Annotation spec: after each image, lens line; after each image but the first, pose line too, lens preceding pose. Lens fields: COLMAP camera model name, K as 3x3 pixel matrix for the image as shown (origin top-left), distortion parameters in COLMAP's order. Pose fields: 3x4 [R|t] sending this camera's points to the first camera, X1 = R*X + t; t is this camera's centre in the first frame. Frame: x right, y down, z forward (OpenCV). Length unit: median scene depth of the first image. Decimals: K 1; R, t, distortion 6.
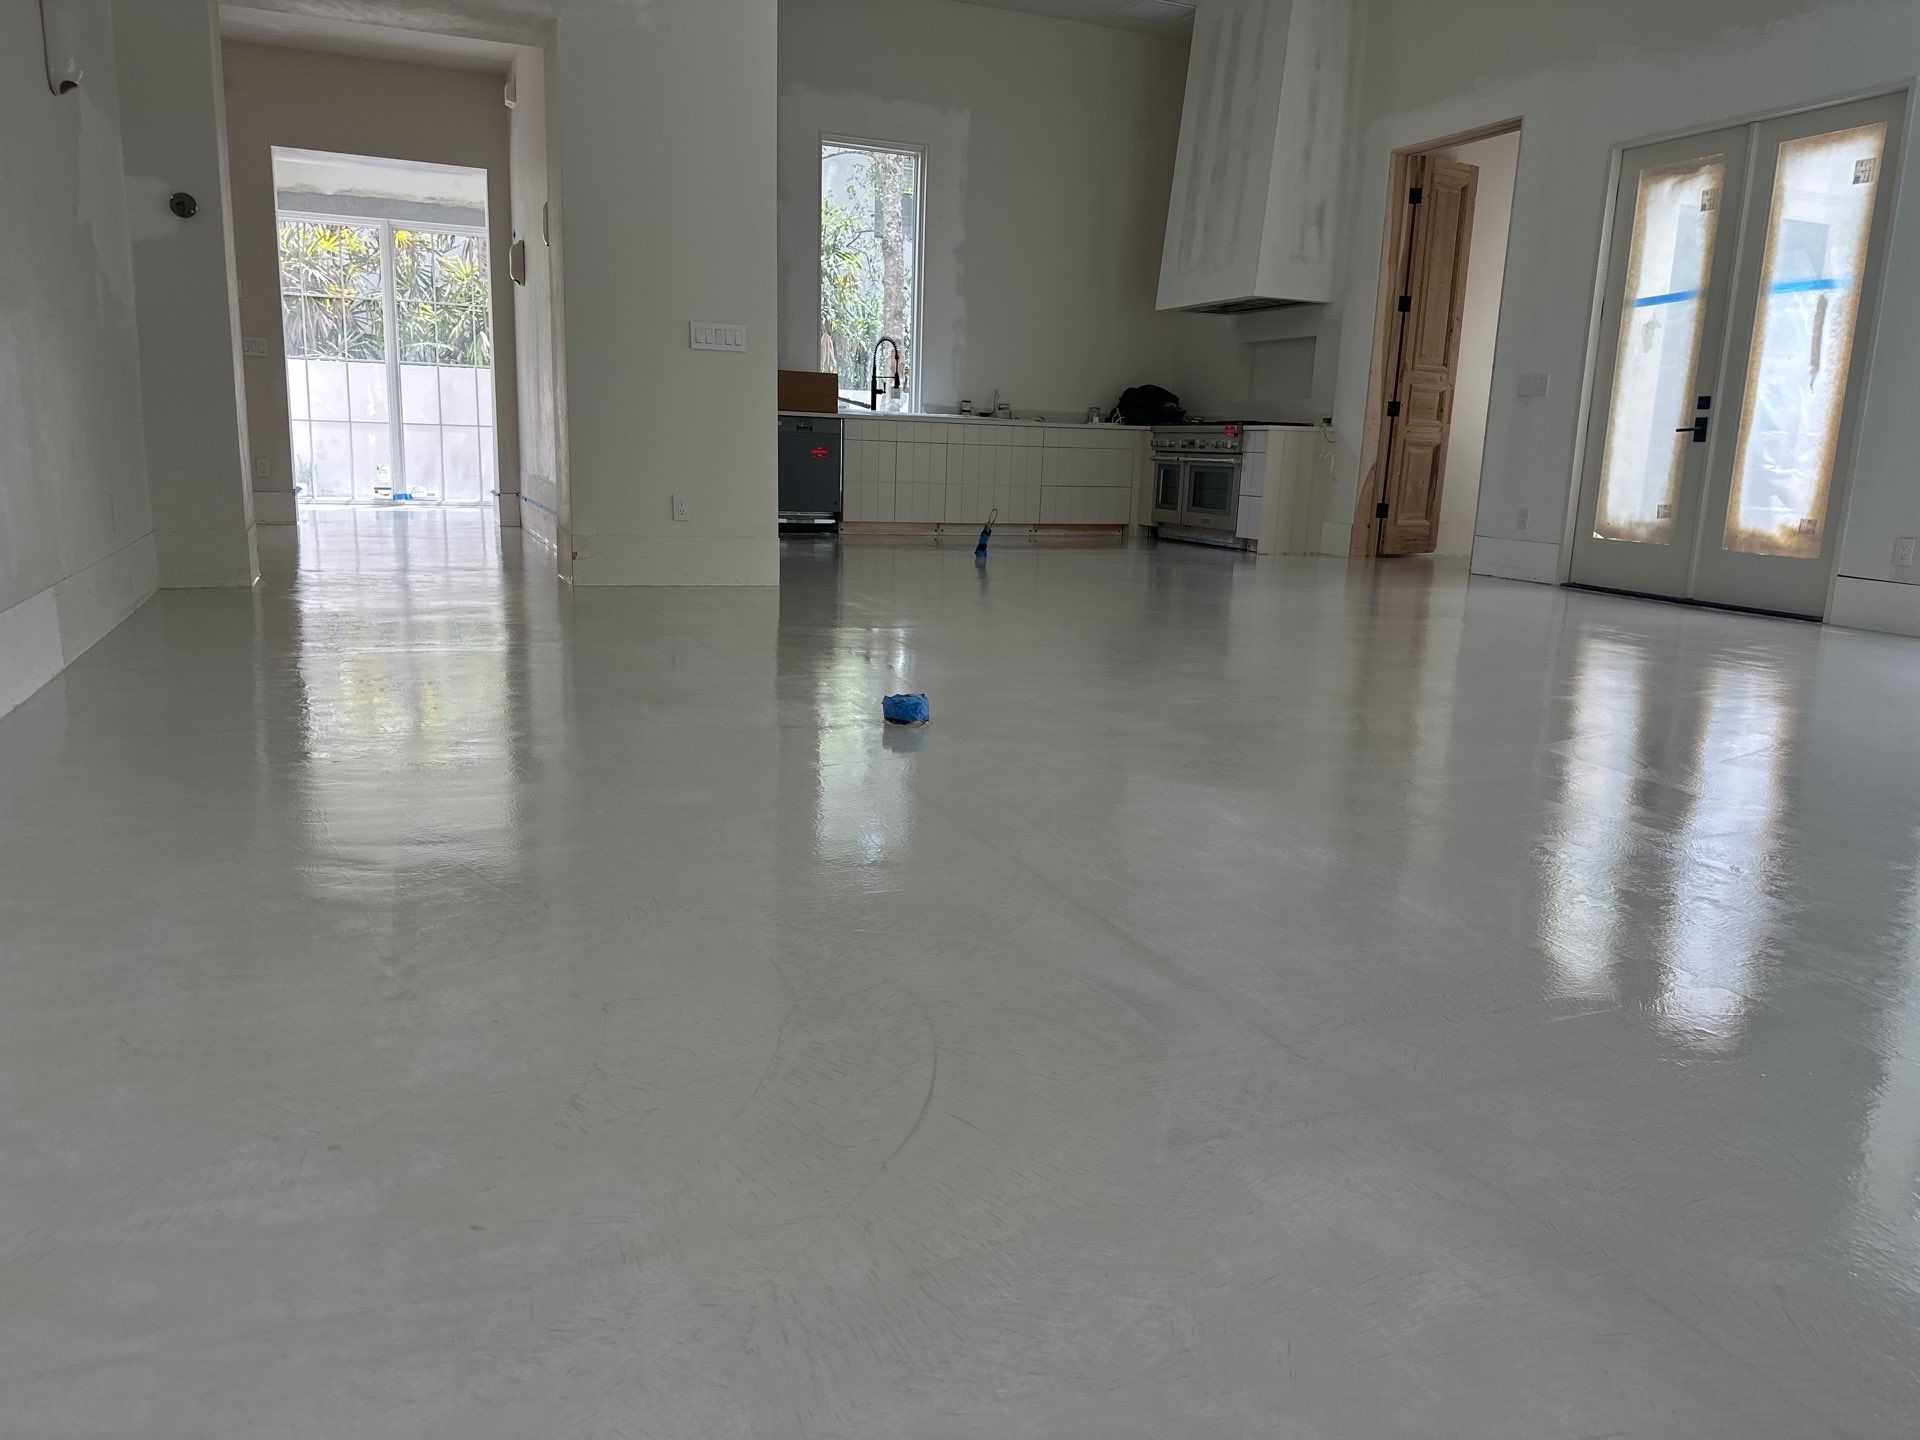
lens RADIAL K [[1348.1, 0, 960.1], [0, 1348.1, 715.0], [0, 0, 1]] dist [0.054319, -0.065061]
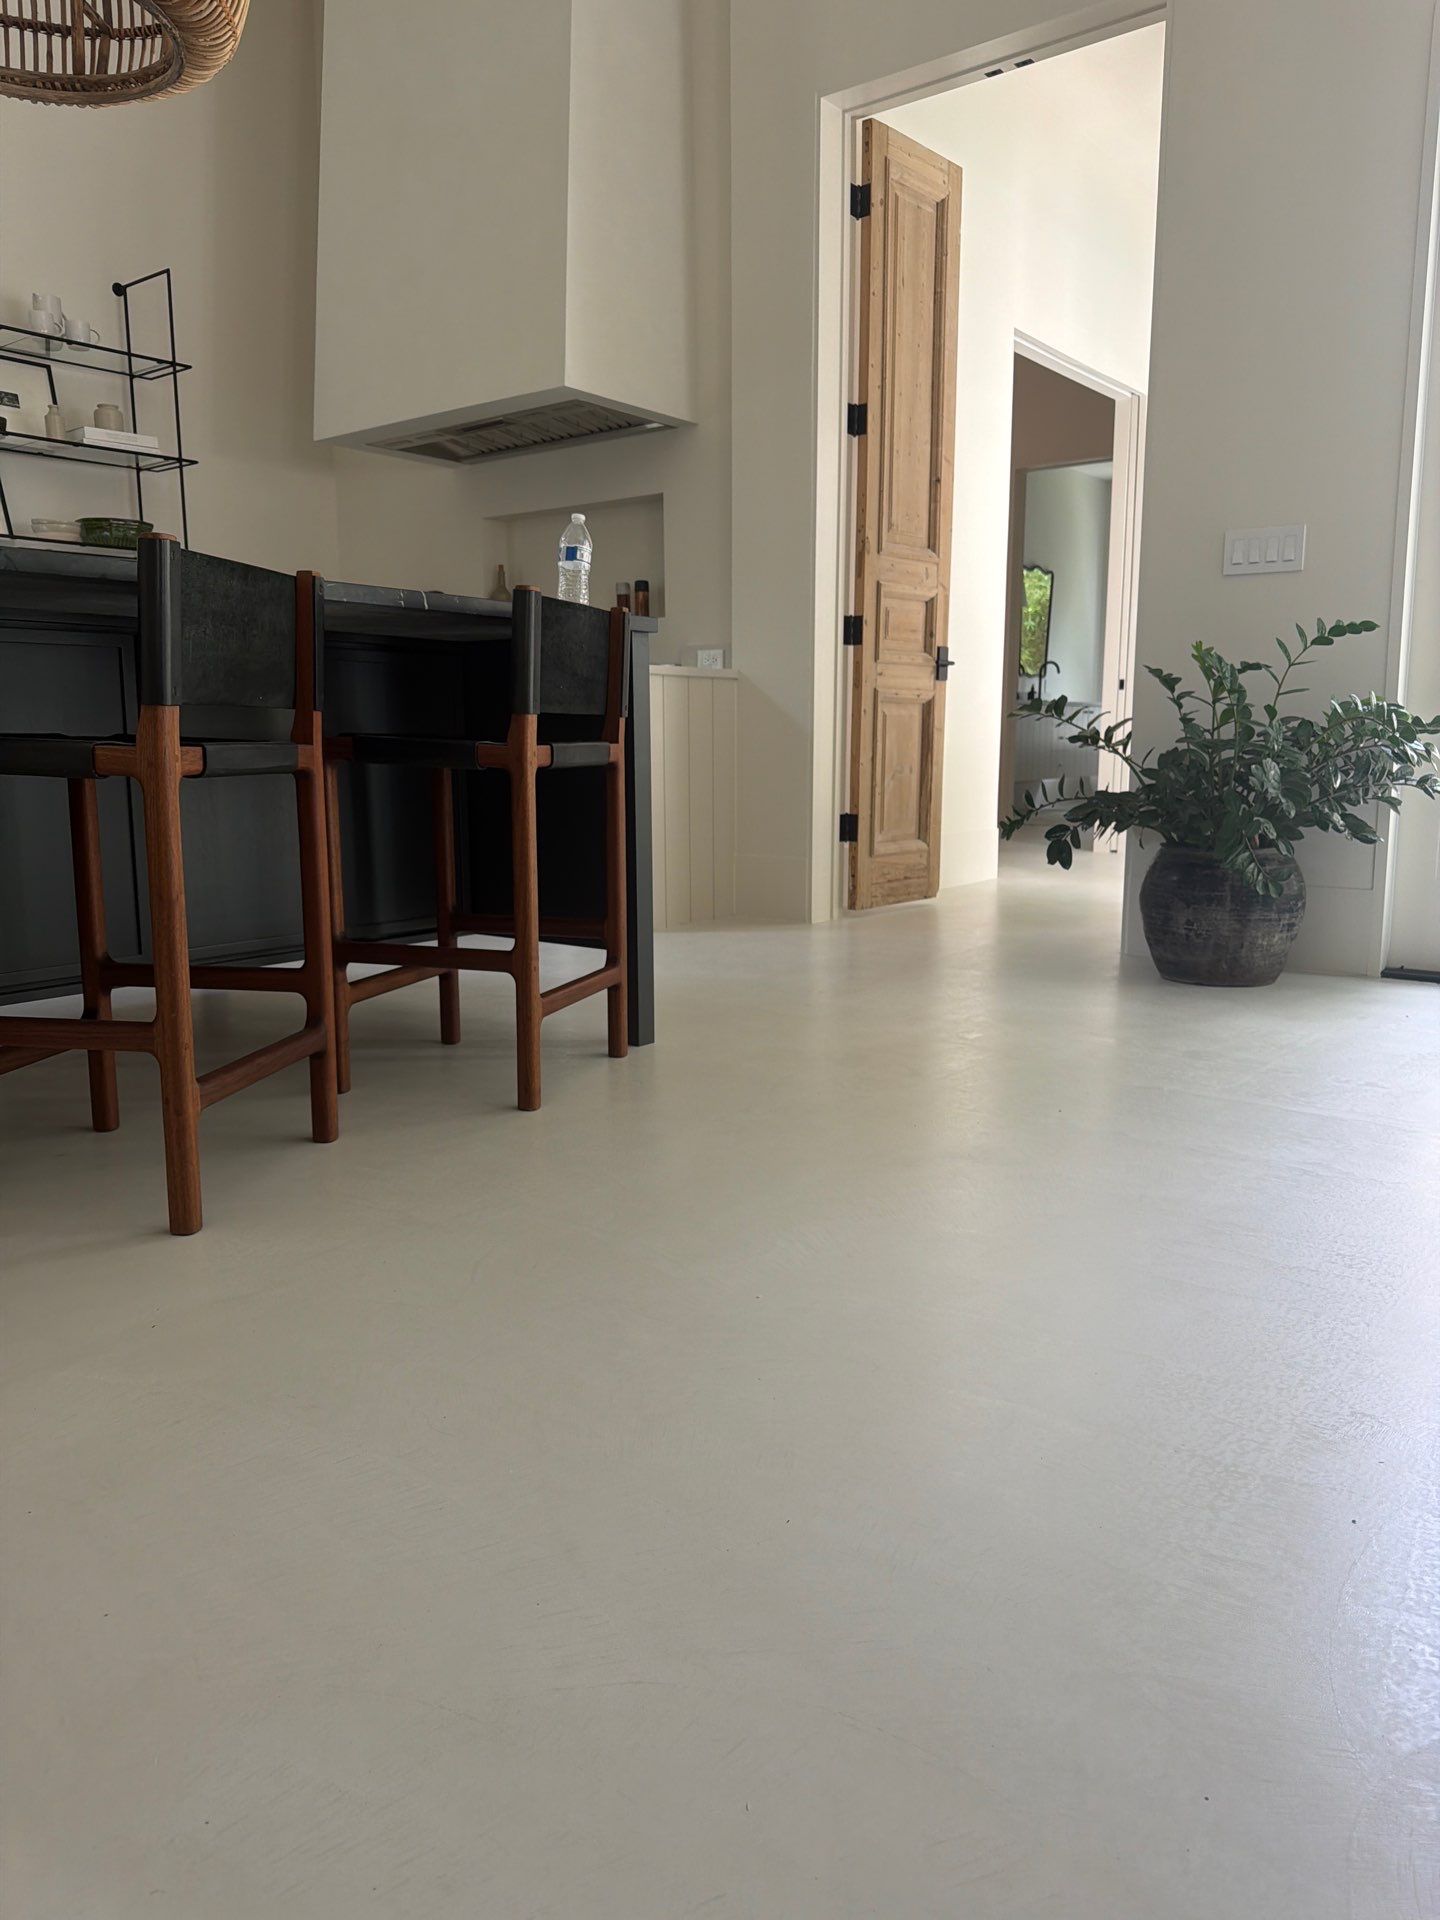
lens RADIAL K [[1348.1, 0, 731.8], [0, 1348.1, 958.8], [0, 0, 1]] dist [0.054319, -0.065061]
pose [[0.870751, -0.116287, 0.477775, 0.022228], [0.131974, 0.991253, 0.000740, -0.111604], [-0.473682, 0.062410, 0.878482, 0.592388]]
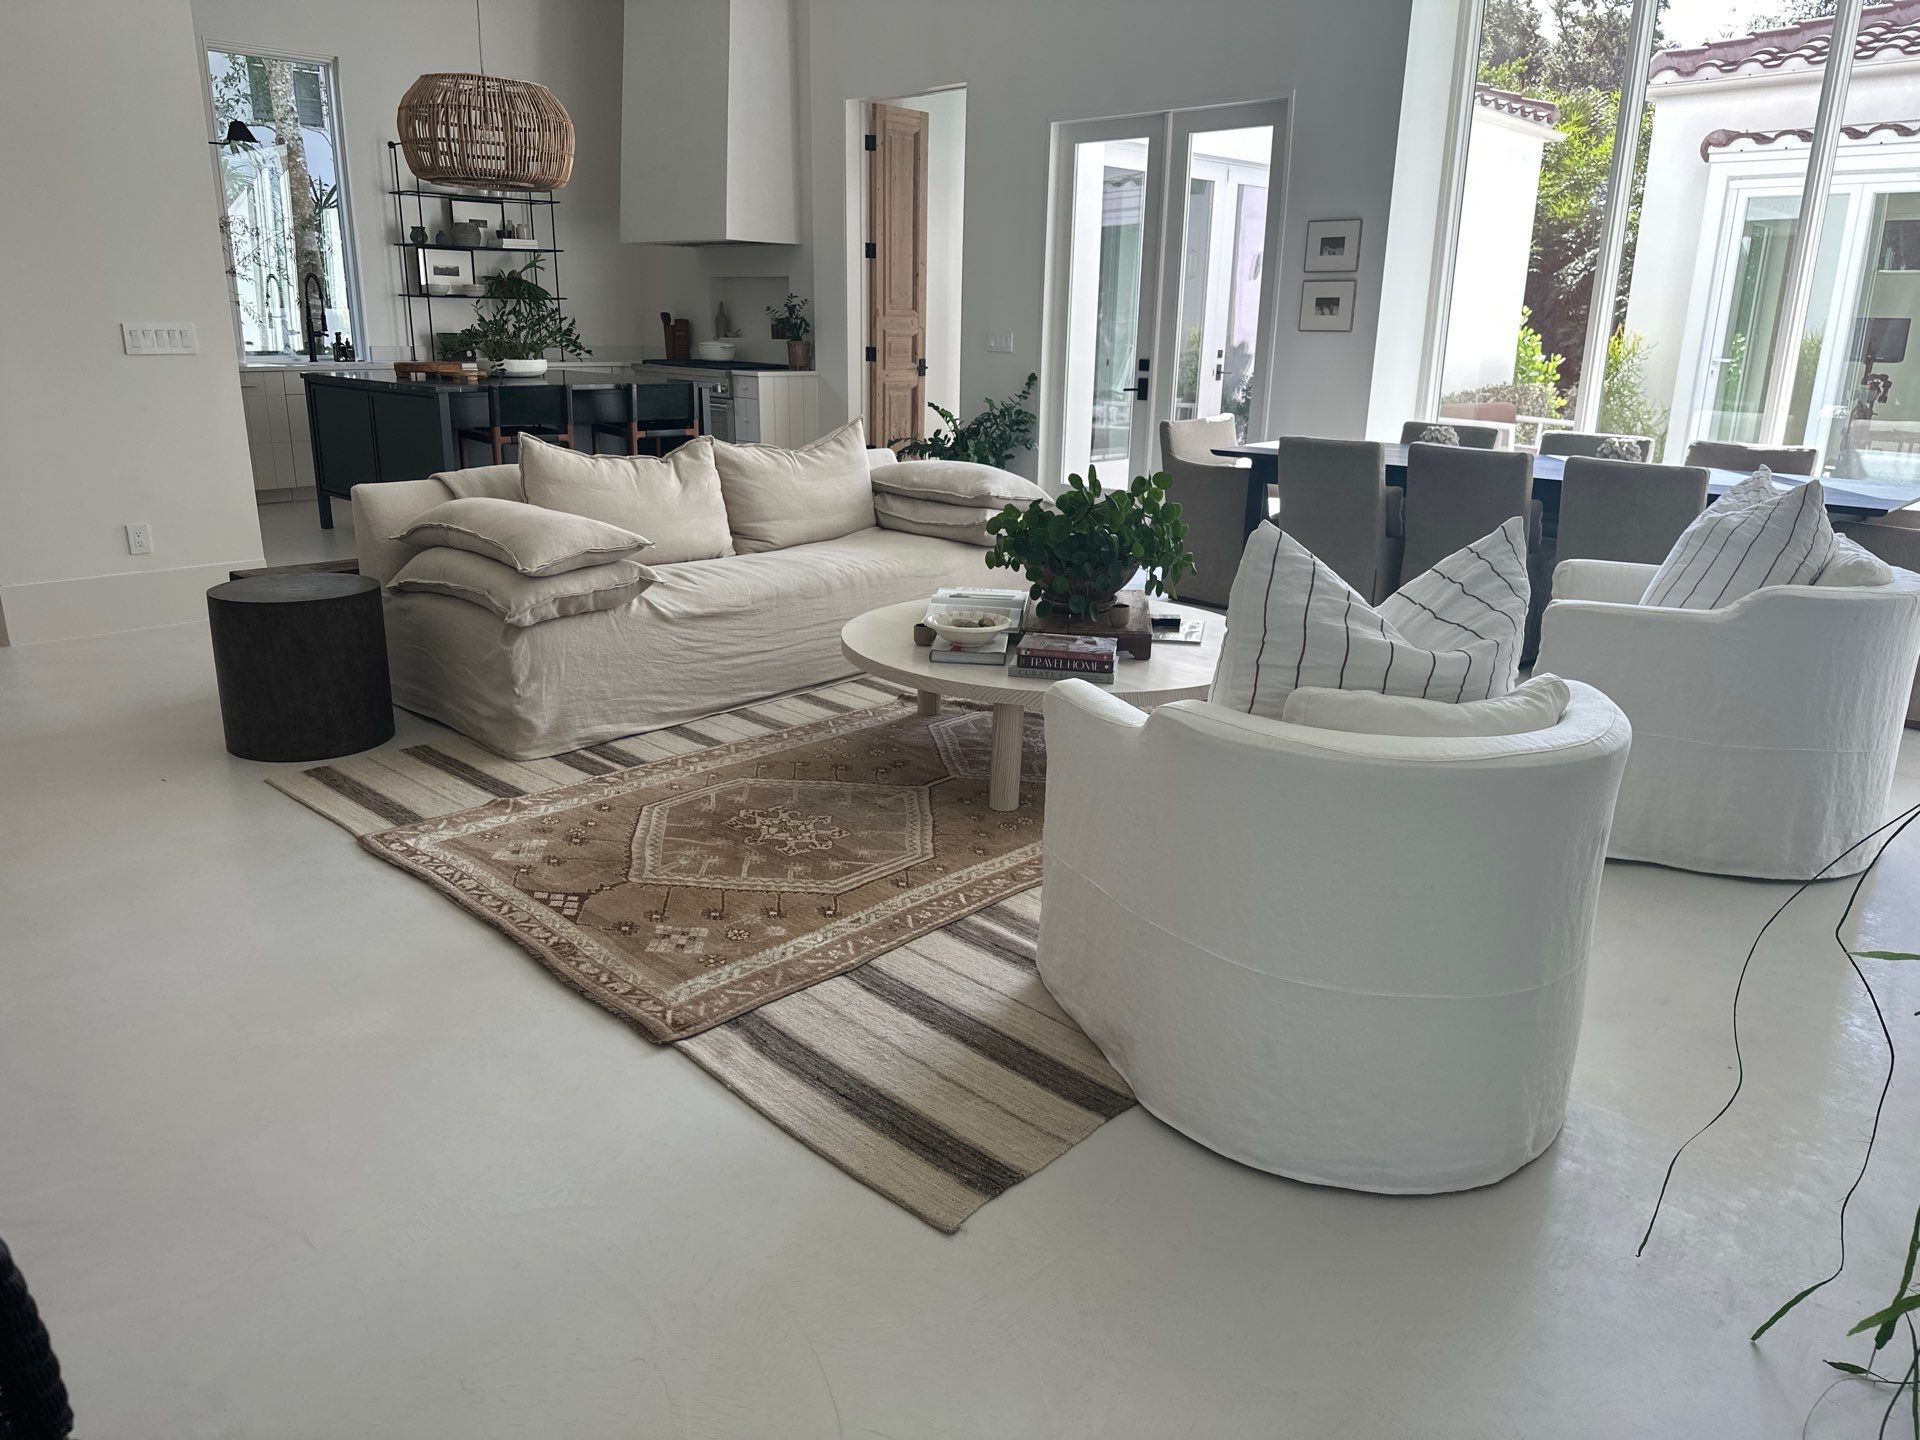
lens RADIAL K [[1348.1, 0, 956.4], [0, 1348.1, 722.1], [0, 0, 1]] dist [0.054319, -0.065061]
pose [[0.920379, -0.130587, 0.368578, -0.041912], [0.093328, 0.988708, 0.117248, -0.061769], [-0.379727, -0.073513, 0.922173, -0.004737]]
